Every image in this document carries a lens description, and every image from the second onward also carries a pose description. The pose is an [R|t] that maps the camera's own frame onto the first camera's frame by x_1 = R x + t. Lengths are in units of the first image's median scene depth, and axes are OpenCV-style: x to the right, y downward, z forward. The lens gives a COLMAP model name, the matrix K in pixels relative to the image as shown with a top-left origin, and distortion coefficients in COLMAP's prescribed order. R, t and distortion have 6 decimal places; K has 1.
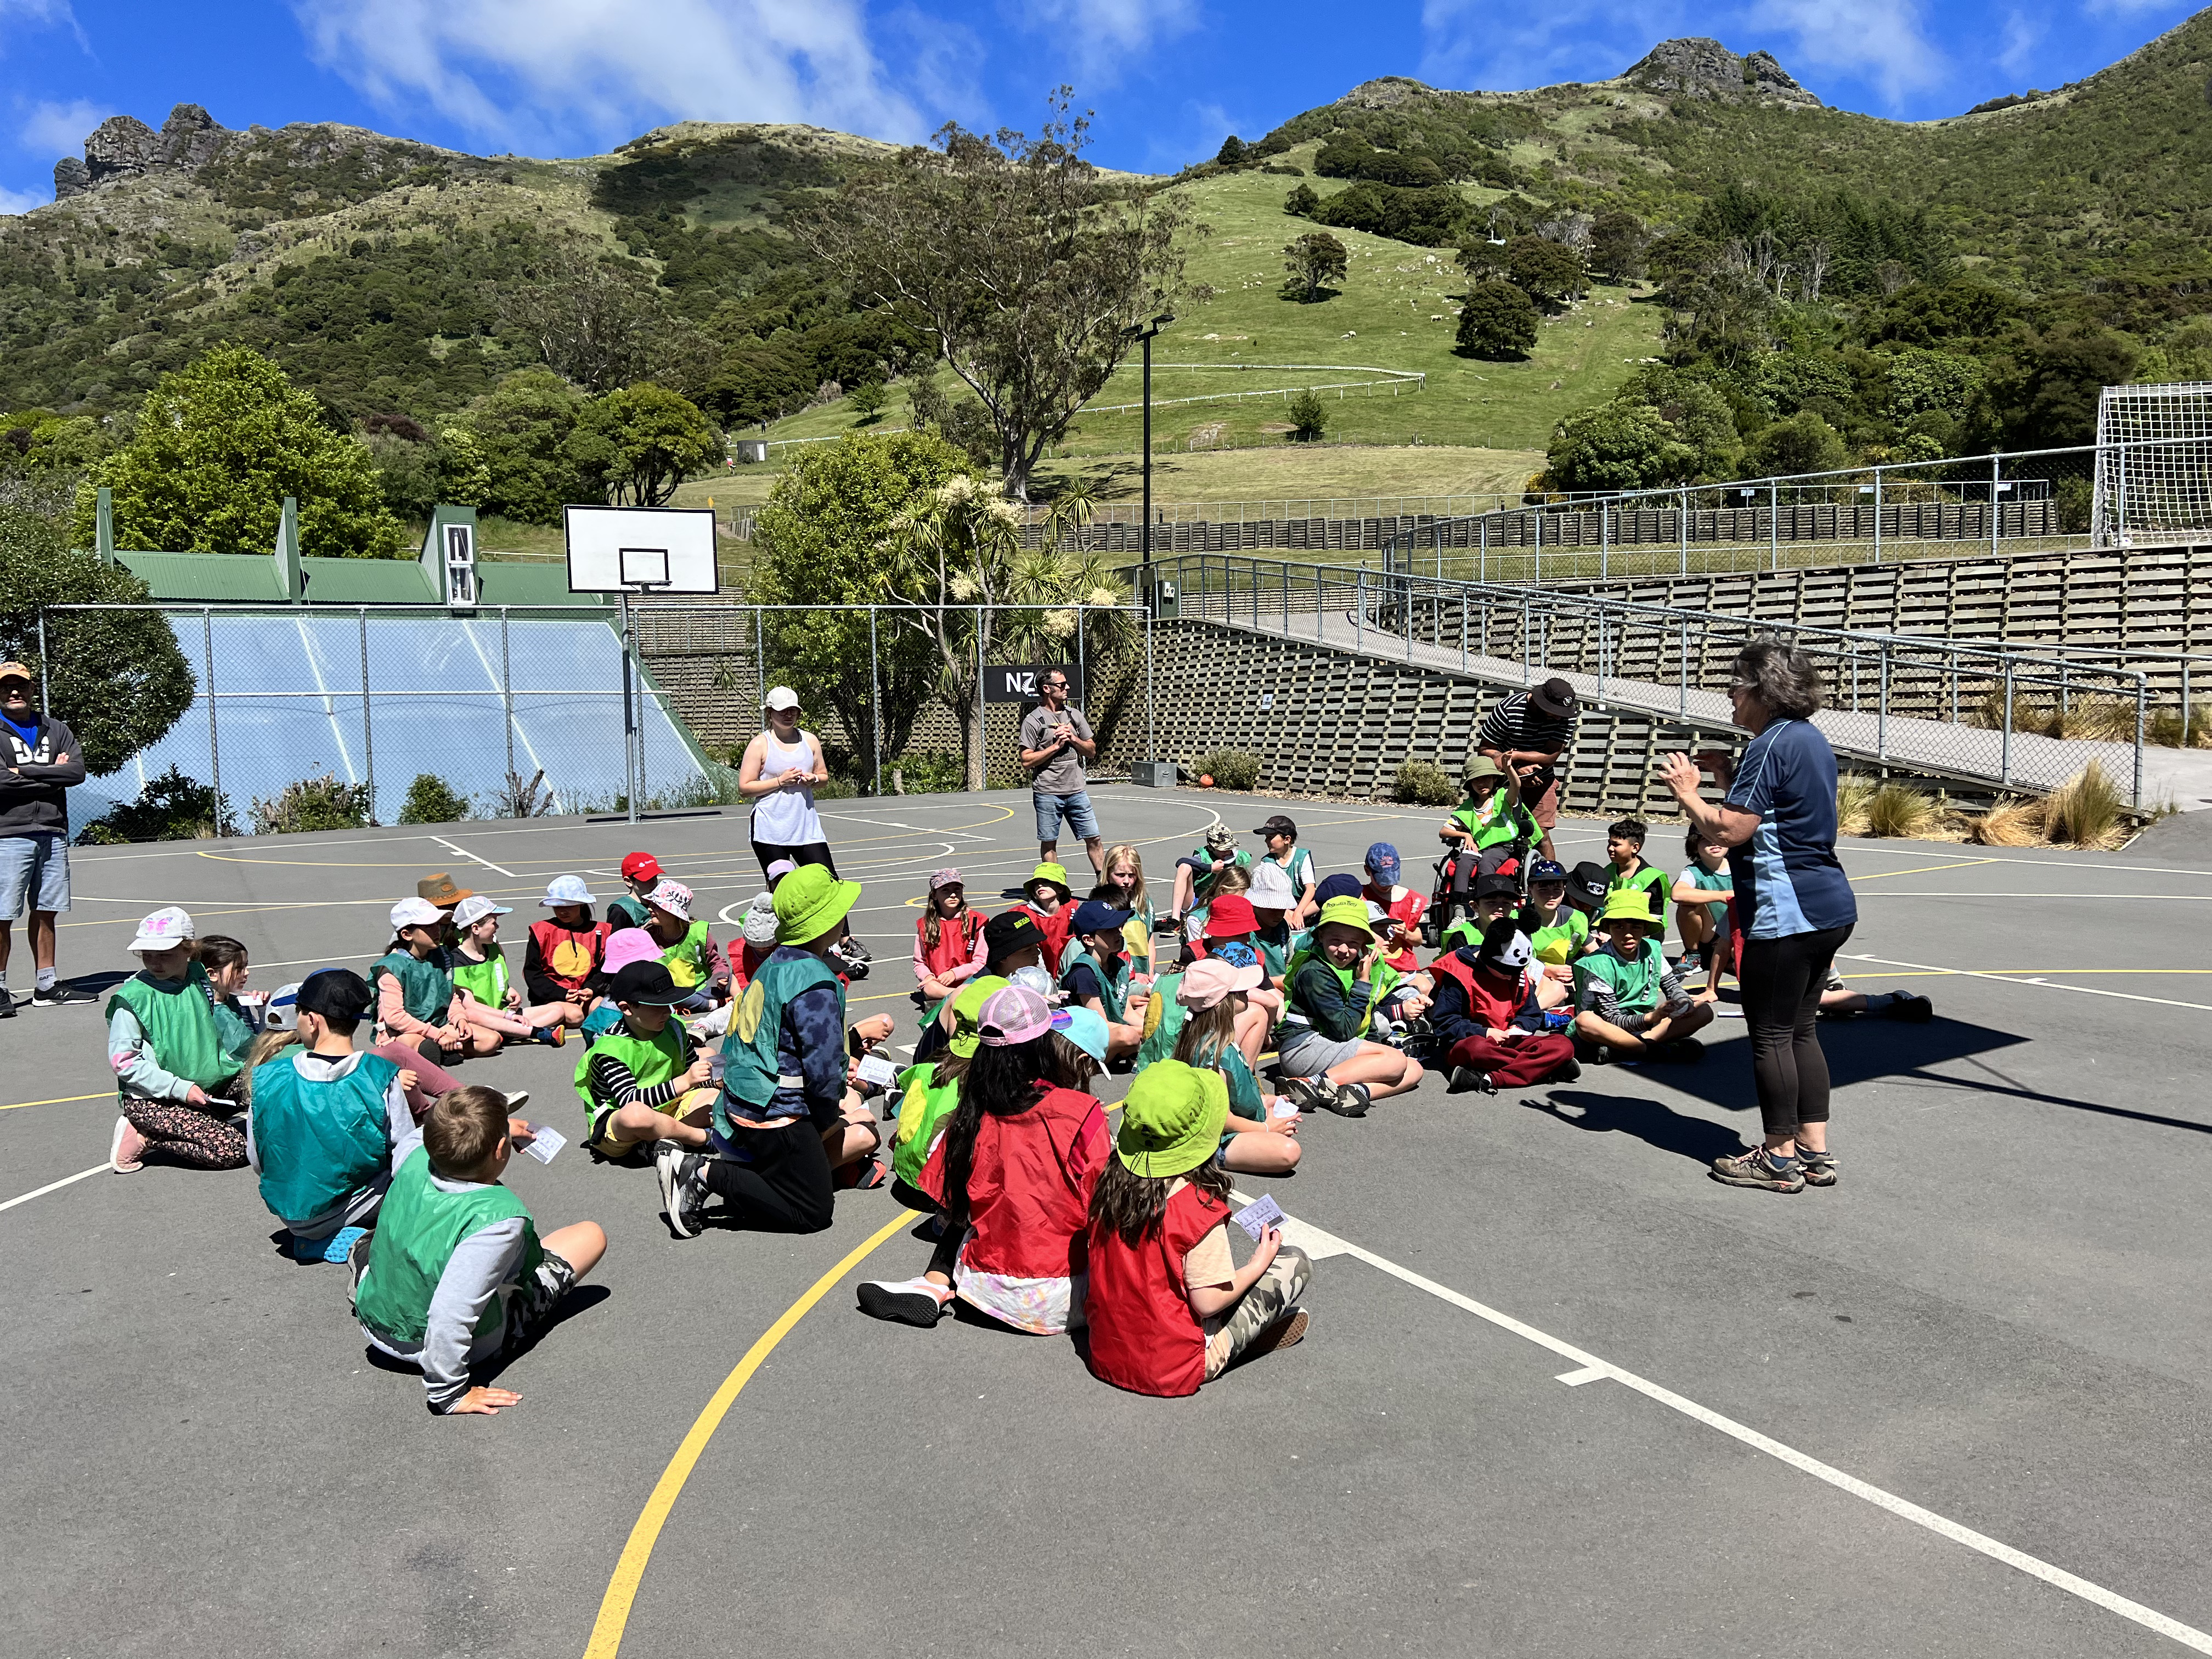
lens RADIAL K [[1688.4, 0, 1163.3], [0, 1688.4, 831.7], [0, 0, 1]] dist [0.042696, -0.040889]
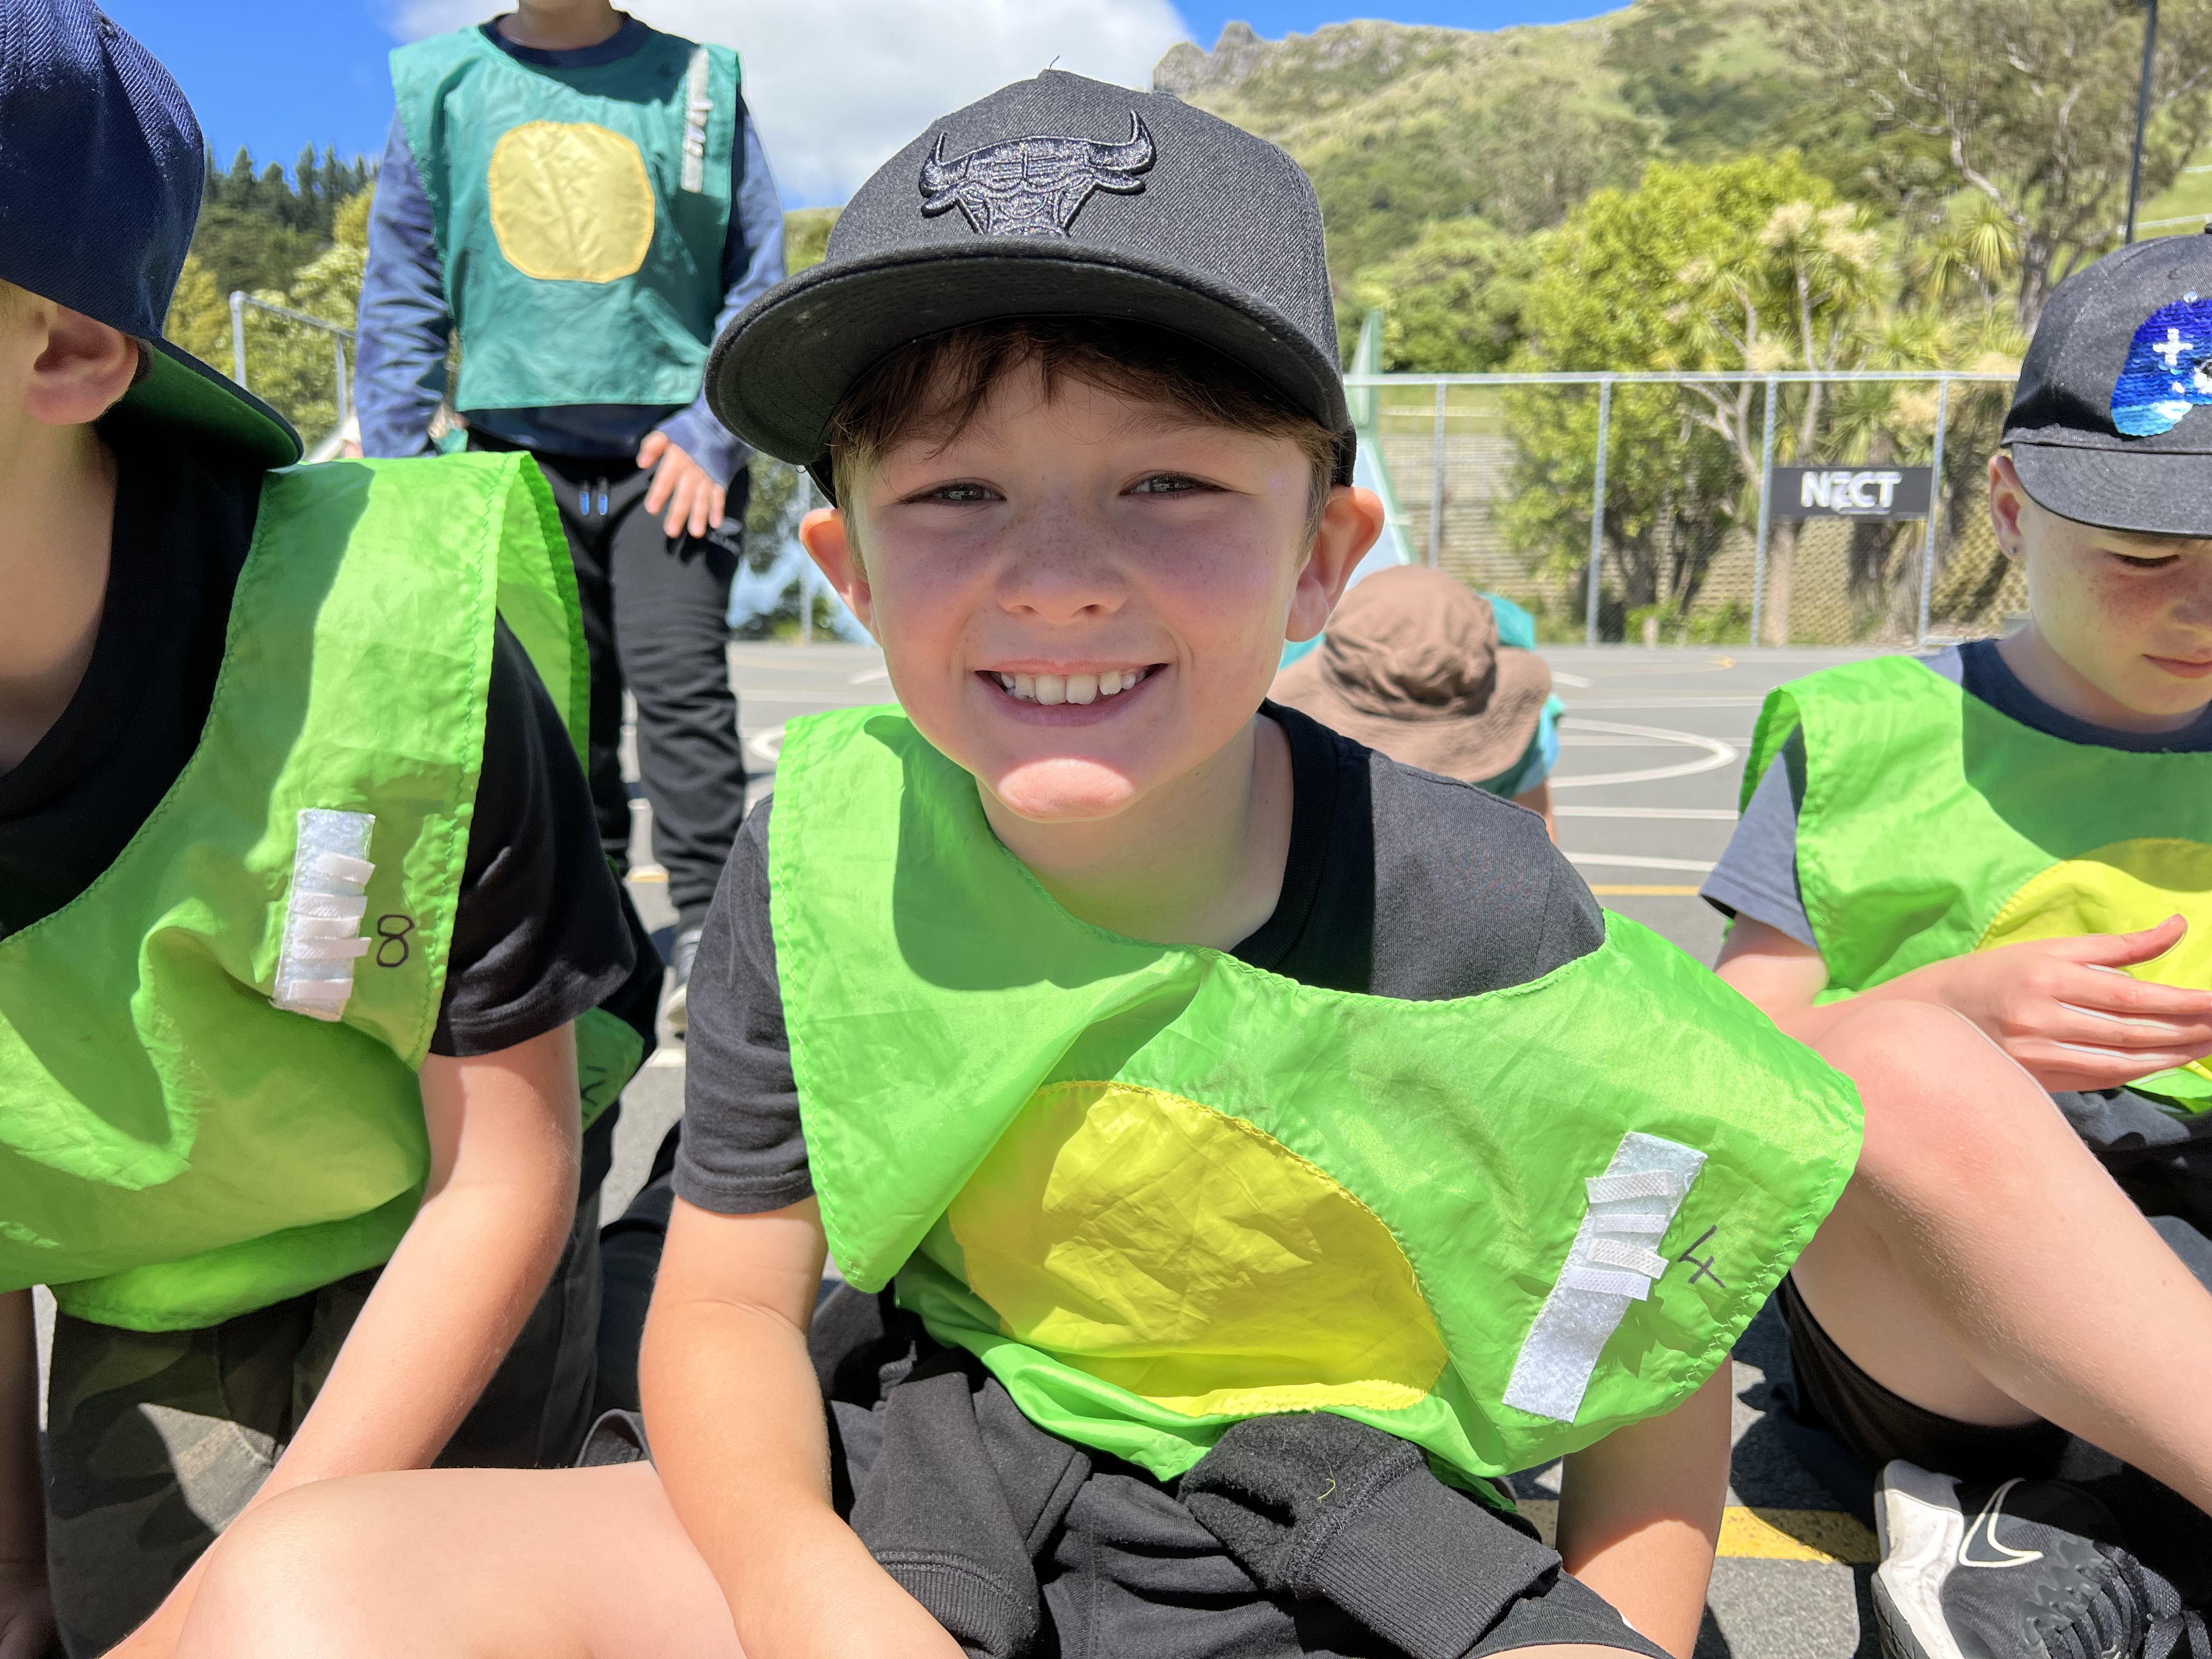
lens RADIAL K [[1688.4, 0, 1163.3], [0, 1688.4, 831.7], [0, 0, 1]] dist [0.042696, -0.040889]
pose [[0.844030, 0.094783, -0.527853, 0.022135], [-0.061253, 0.994855, 0.080696, 0.002864], [0.532786, -0.035777, 0.845493, 0.100463]]
